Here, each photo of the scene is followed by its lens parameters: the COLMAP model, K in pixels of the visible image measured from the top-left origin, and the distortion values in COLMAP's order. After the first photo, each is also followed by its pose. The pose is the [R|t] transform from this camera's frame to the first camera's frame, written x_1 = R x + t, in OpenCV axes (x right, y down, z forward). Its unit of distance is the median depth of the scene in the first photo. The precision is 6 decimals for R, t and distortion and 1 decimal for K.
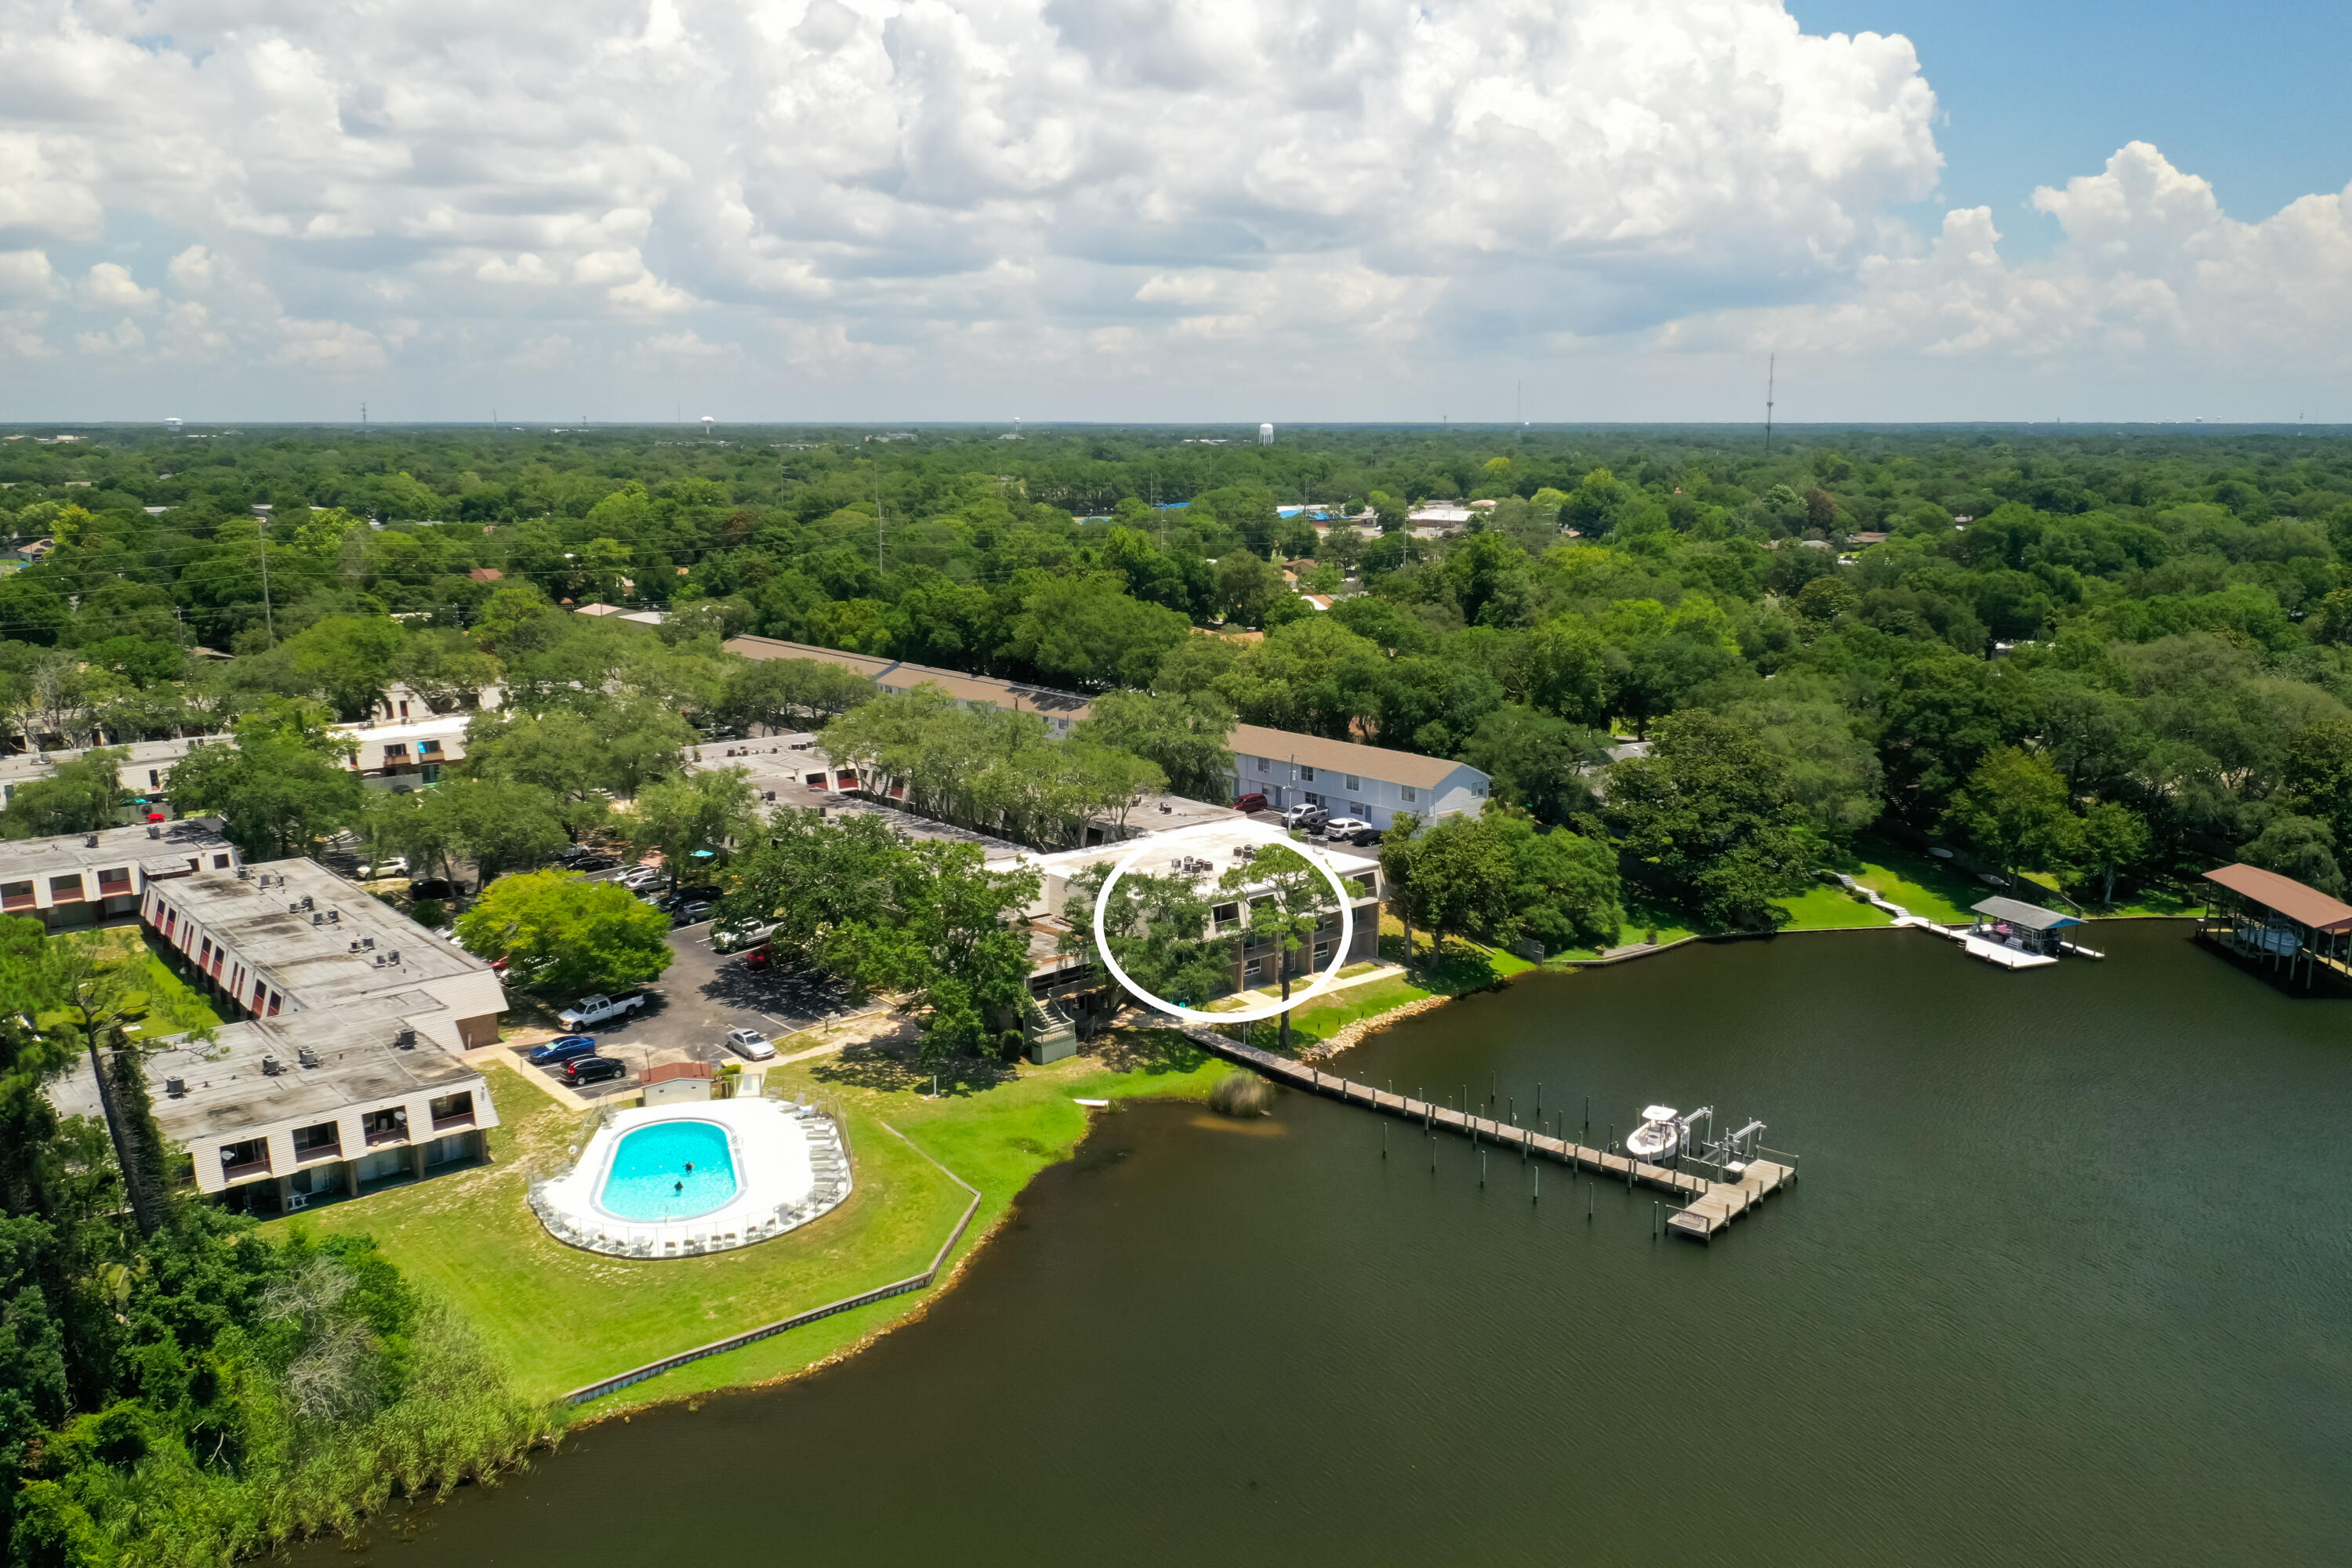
lens RADIAL K [[1869.7, 0, 1176.0], [0, 1869.7, 784.0], [0, 0, 1]] dist [-0.059957, -0.000371]
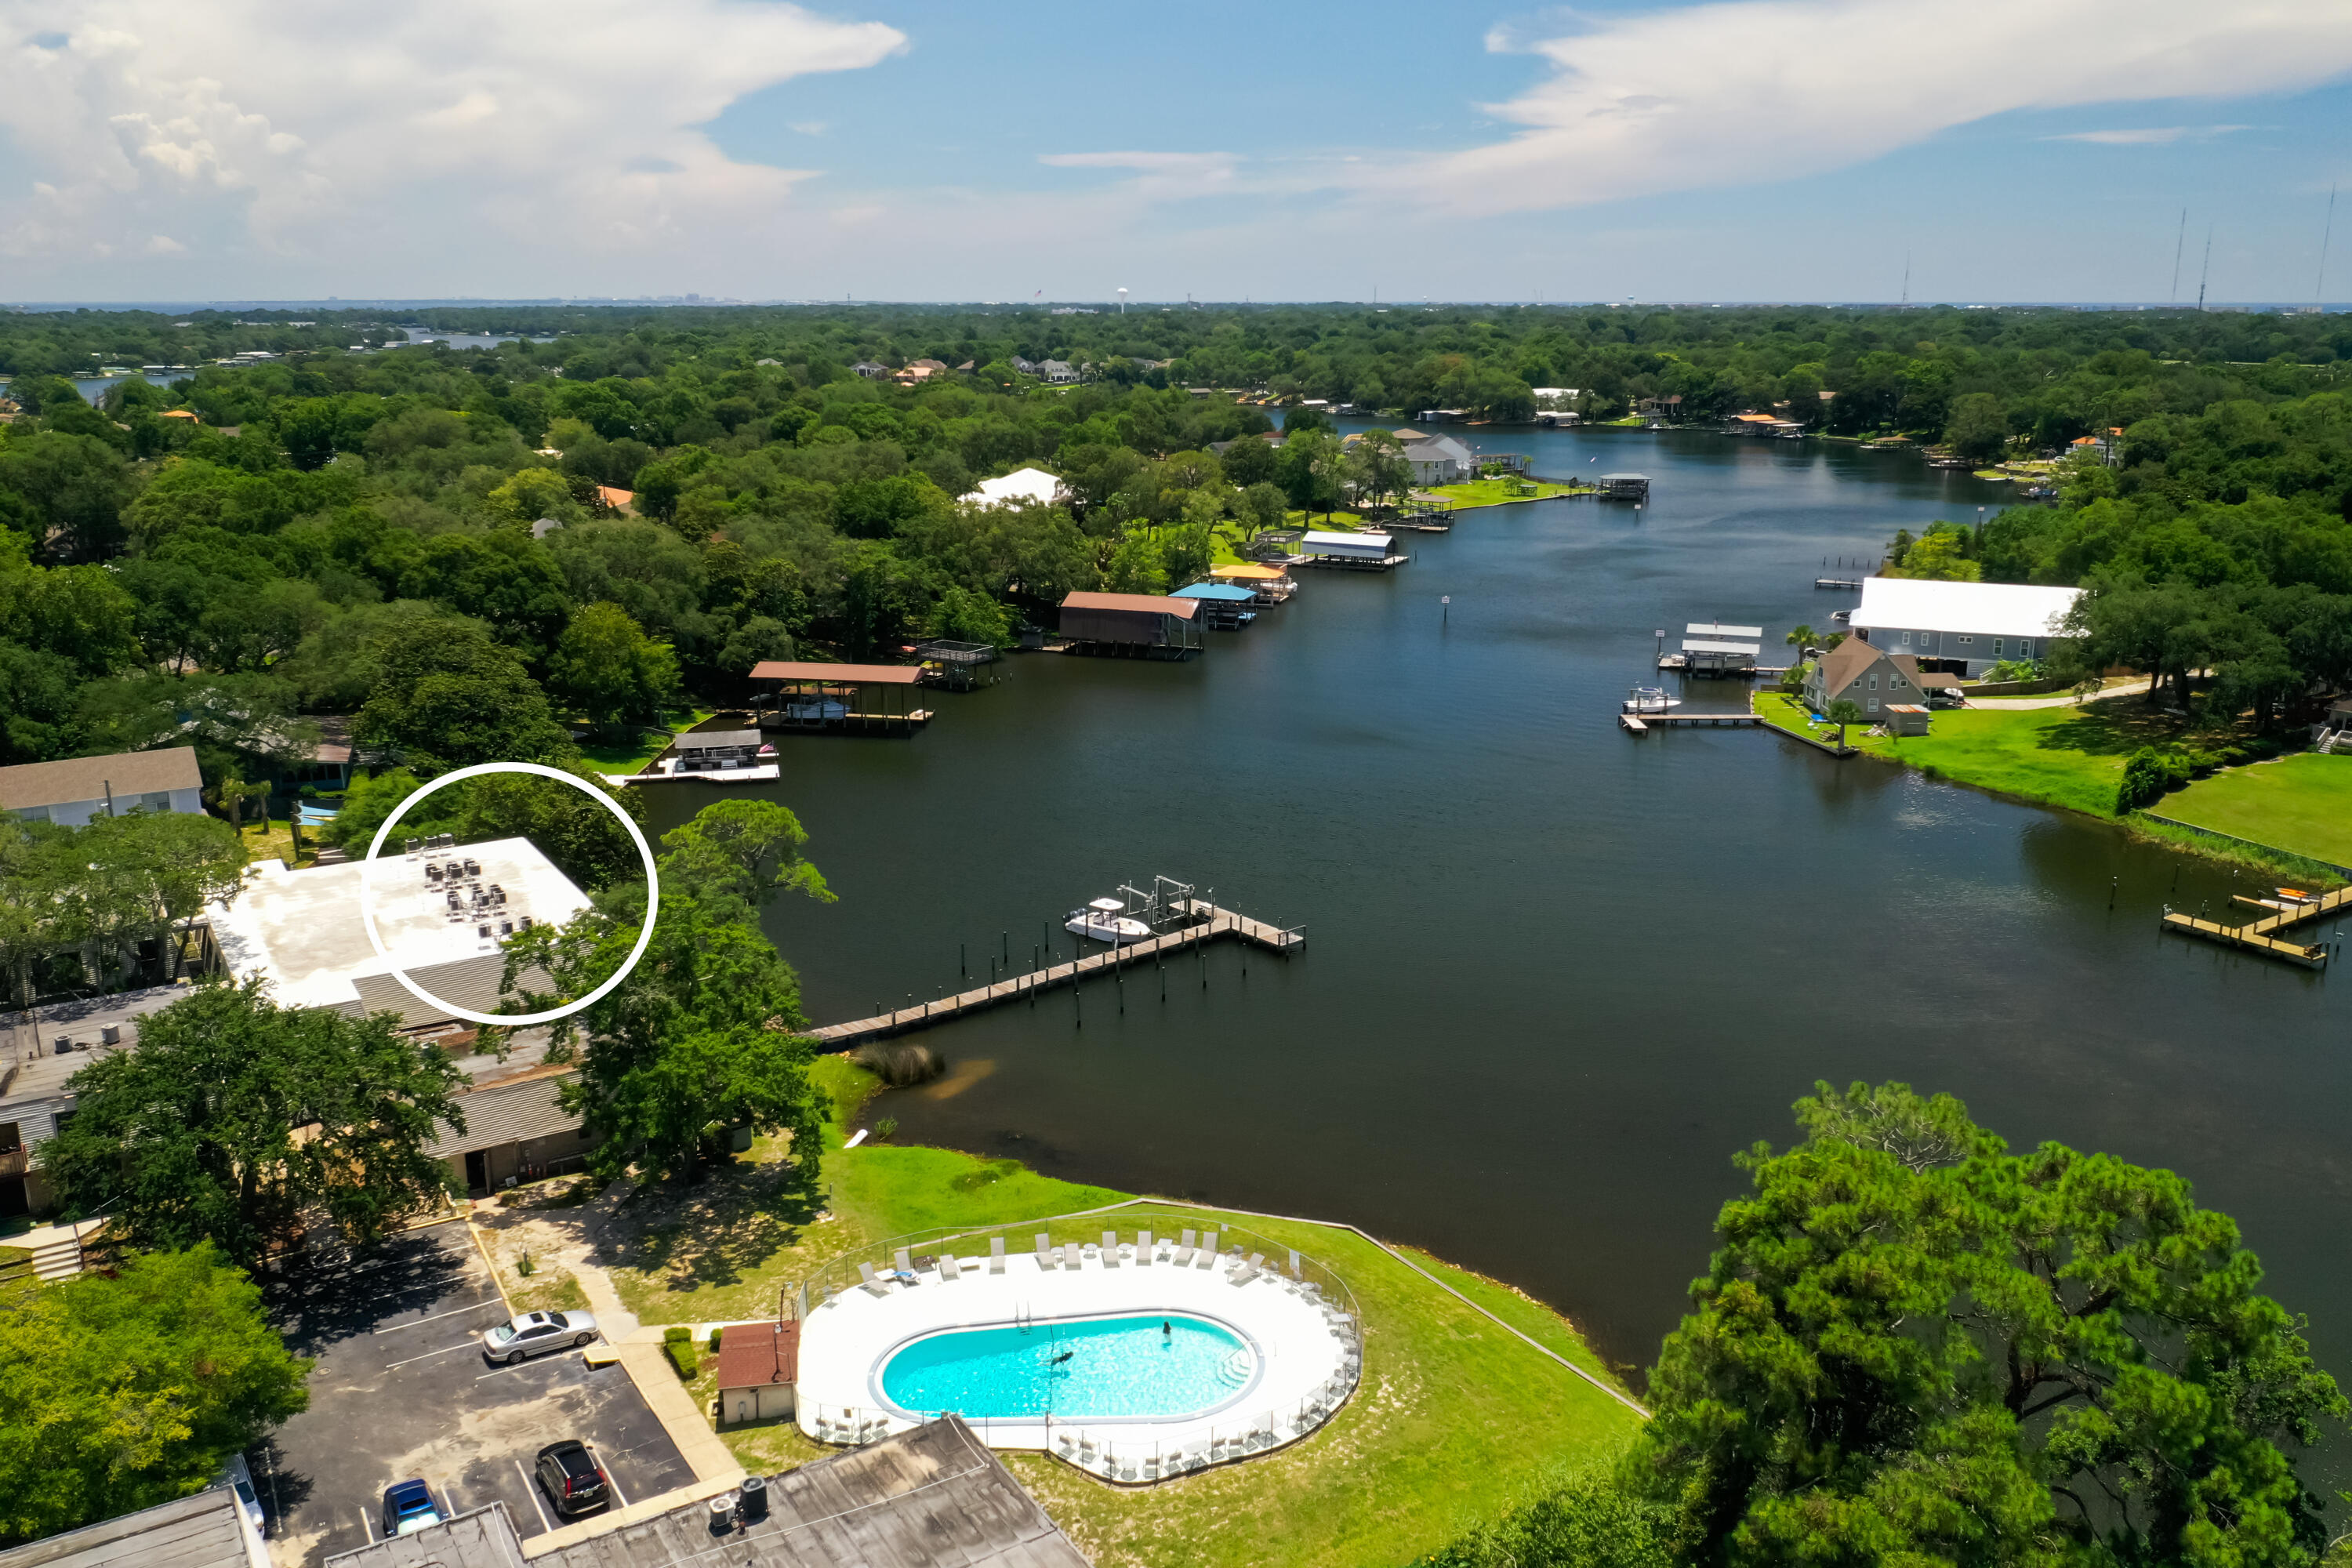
lens RADIAL K [[1869.7, 0, 1176.0], [0, 1869.7, 784.0], [0, 0, 1]] dist [-0.059957, -0.000371]
pose [[0.128316, -0.248540, 0.960085, -0.787486], [0.186759, 0.956823, 0.222735, -0.137917], [-0.973990, 0.150724, 0.169193, 0.709580]]
